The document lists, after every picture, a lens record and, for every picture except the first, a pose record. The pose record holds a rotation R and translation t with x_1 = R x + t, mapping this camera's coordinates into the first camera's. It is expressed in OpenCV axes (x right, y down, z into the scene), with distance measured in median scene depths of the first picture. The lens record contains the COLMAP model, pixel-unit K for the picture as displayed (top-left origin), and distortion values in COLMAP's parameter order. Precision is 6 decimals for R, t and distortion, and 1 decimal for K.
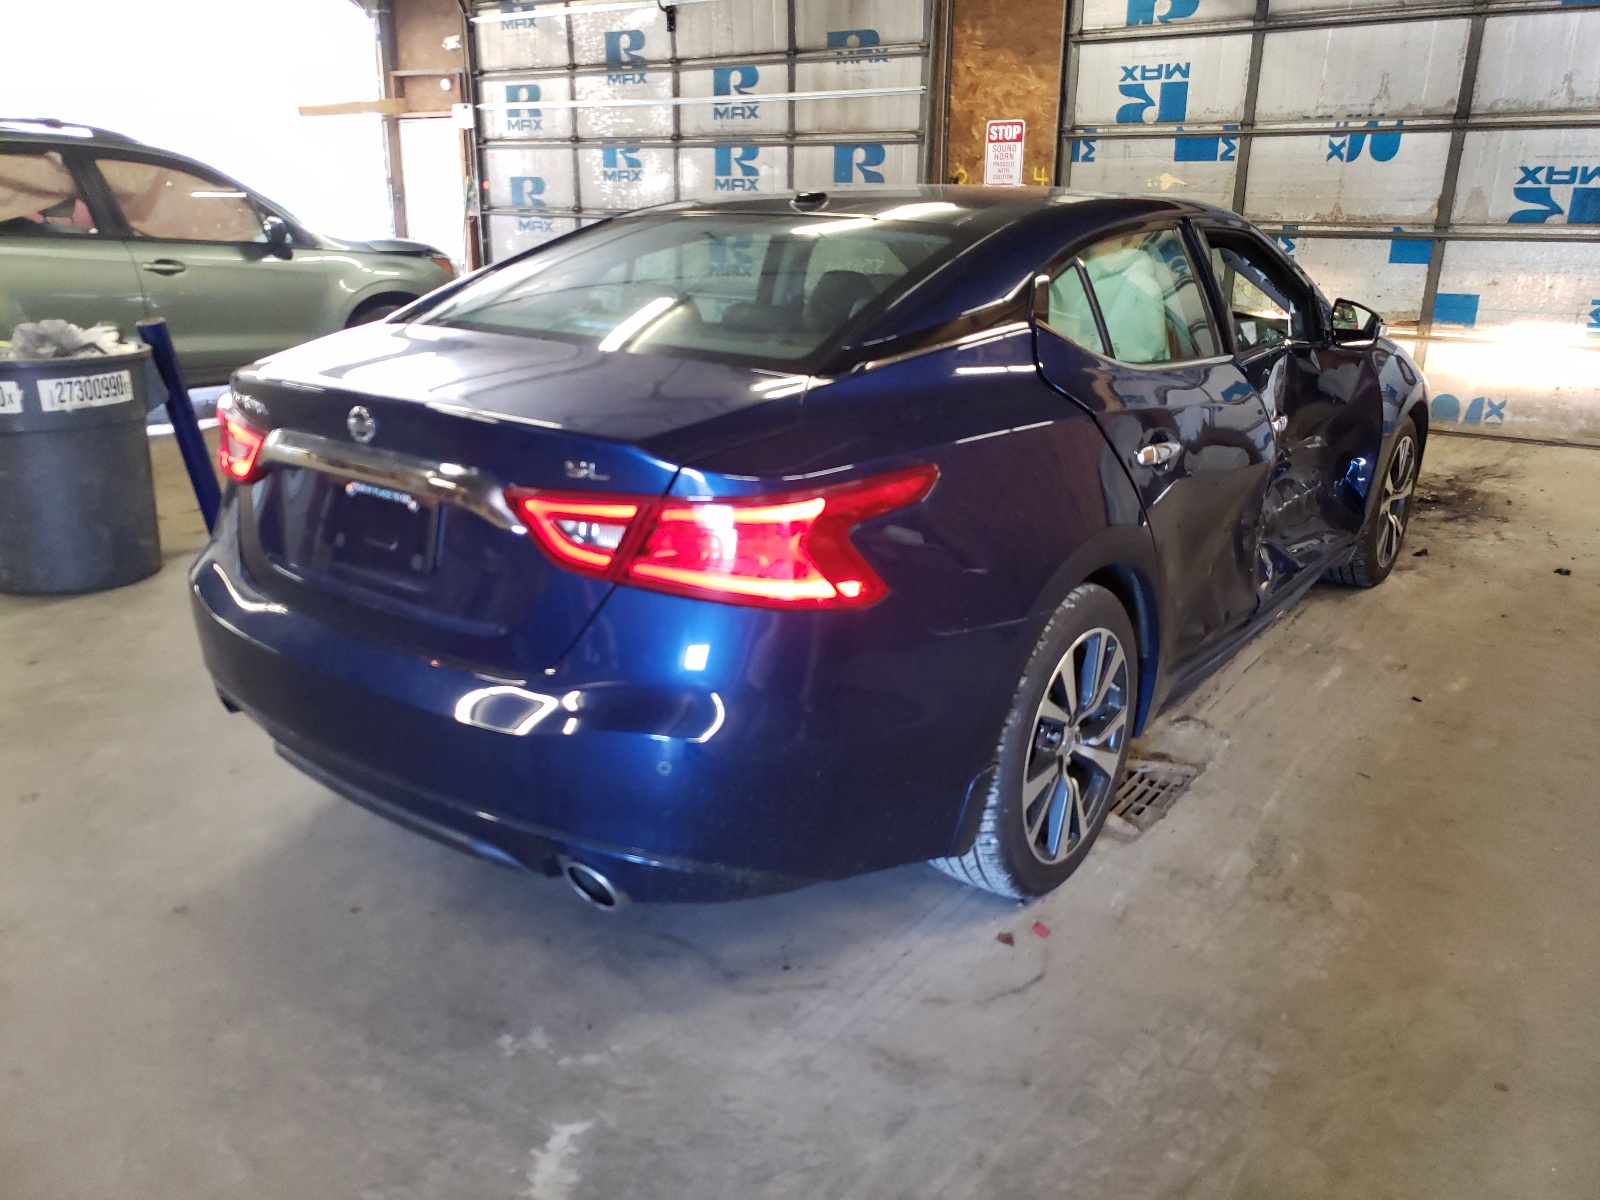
lens RADIAL K [[1247.3, 0, 776.1], [0, 1247.3, 602.7], [0, 0, 1]] dist [0.000637, 0.030886]
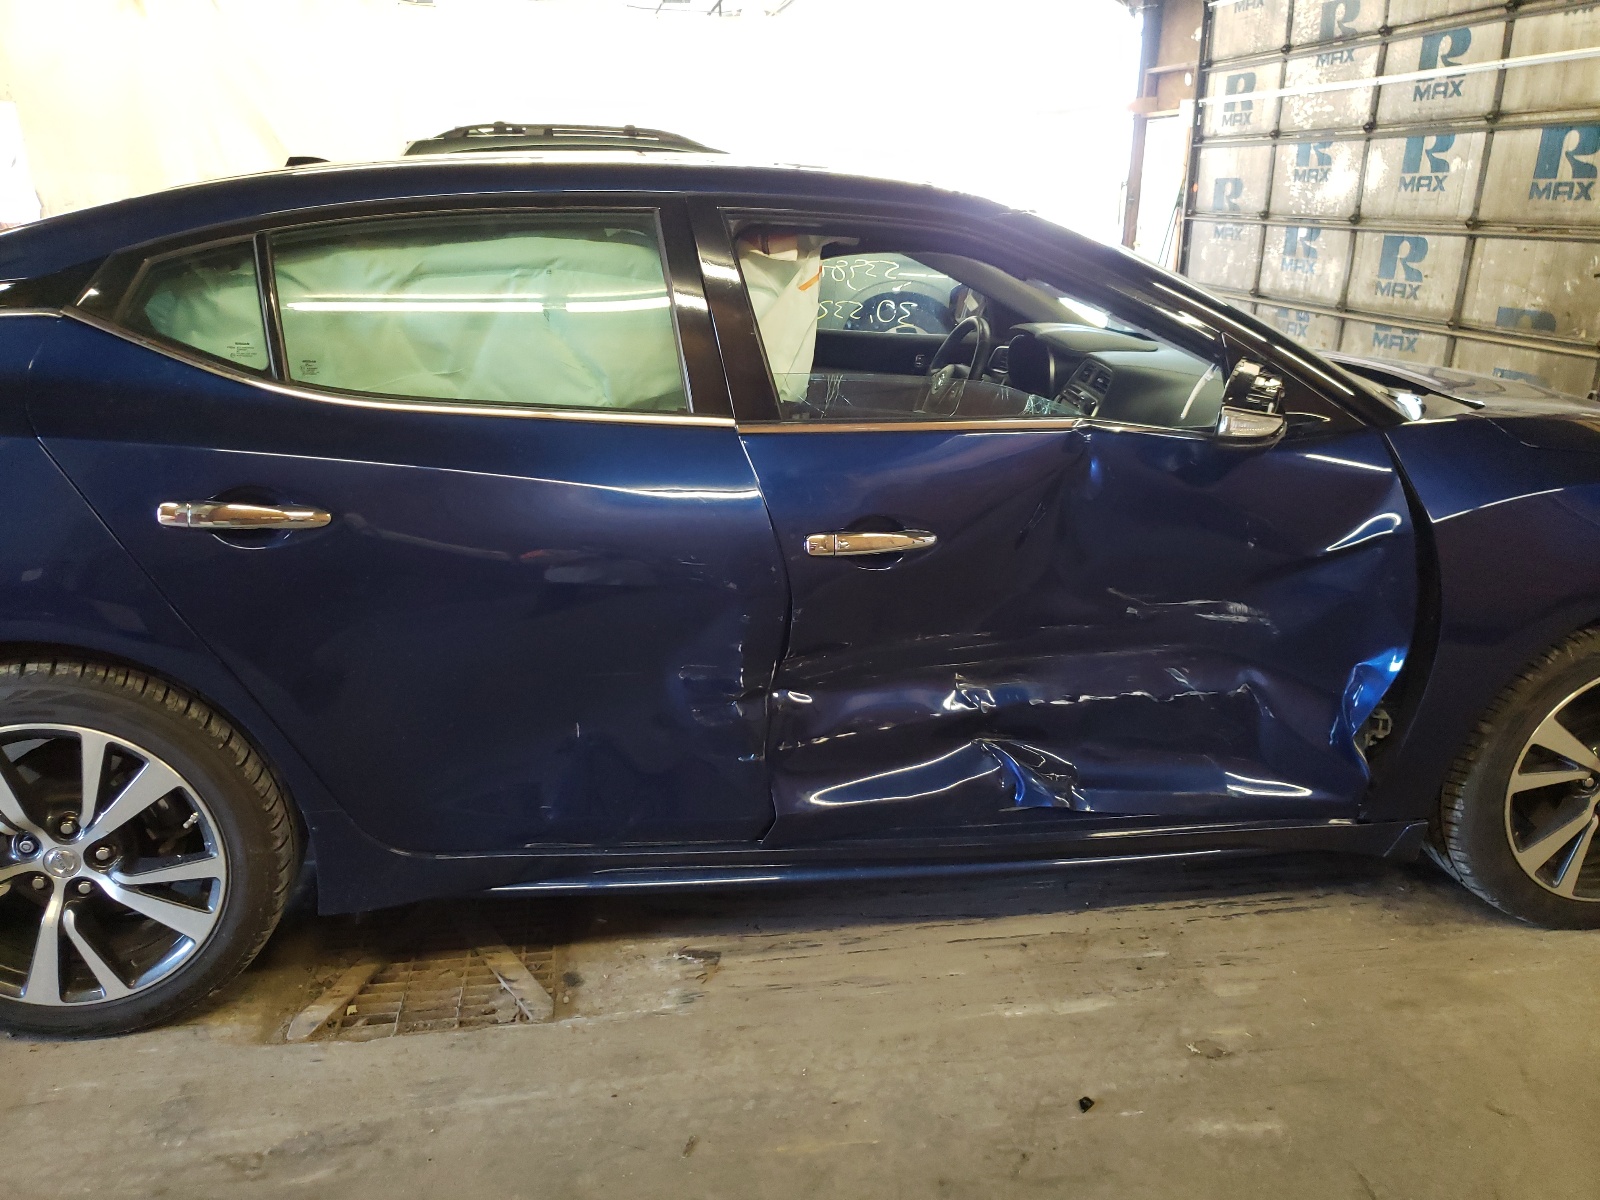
lens RADIAL K [[1247.3, 0, 776.1], [0, 1247.3, 602.7], [0, 0, 1]] dist [0.000637, 0.030886]
pose [[0.714414, 0.220985, -0.663912, 0.251602], [-0.226554, 0.970762, 0.079334, -0.050352], [0.662032, 0.093734, 0.743591, 0.170505]]
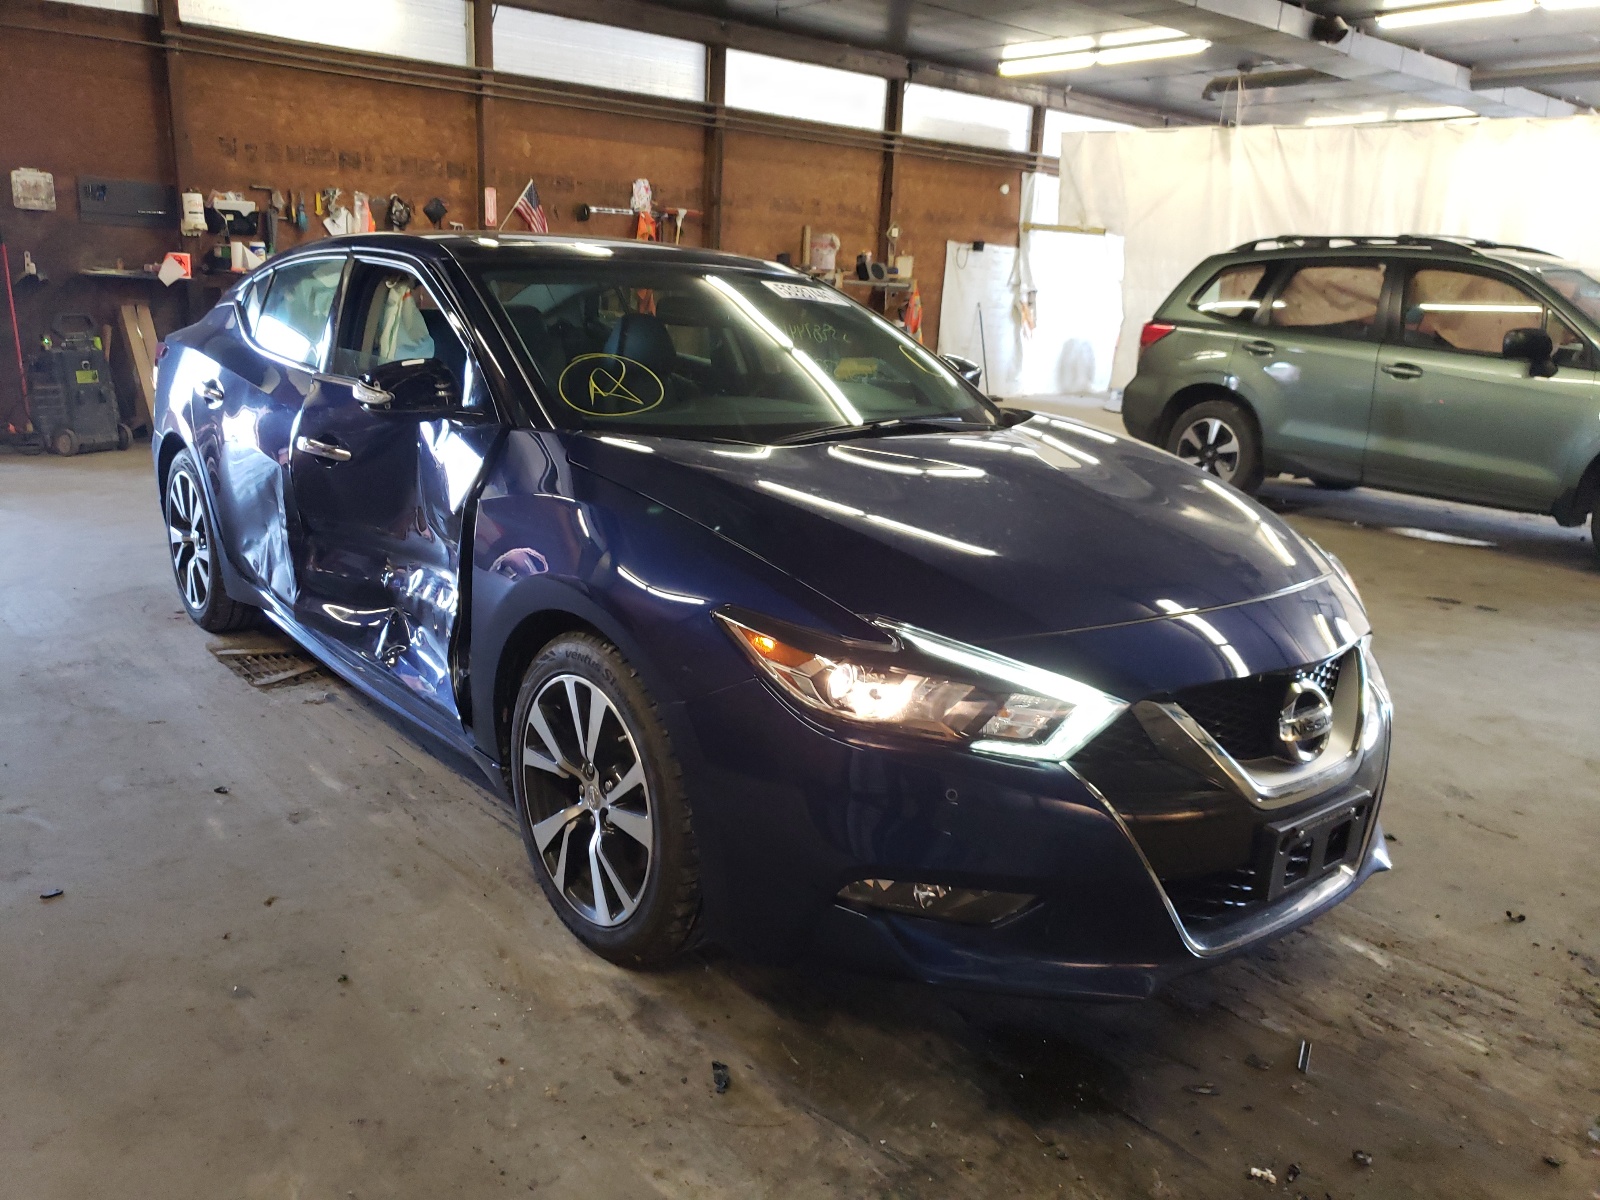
lens RADIAL K [[1247.3, 0, 776.1], [0, 1247.3, 602.7], [0, 0, 1]] dist [0.000637, 0.030886]
pose [[-0.237912, 0.222013, -0.945573, 0.420160], [-0.342442, 0.891840, 0.295558, -0.148445], [0.908918, 0.394121, -0.136153, 0.490573]]
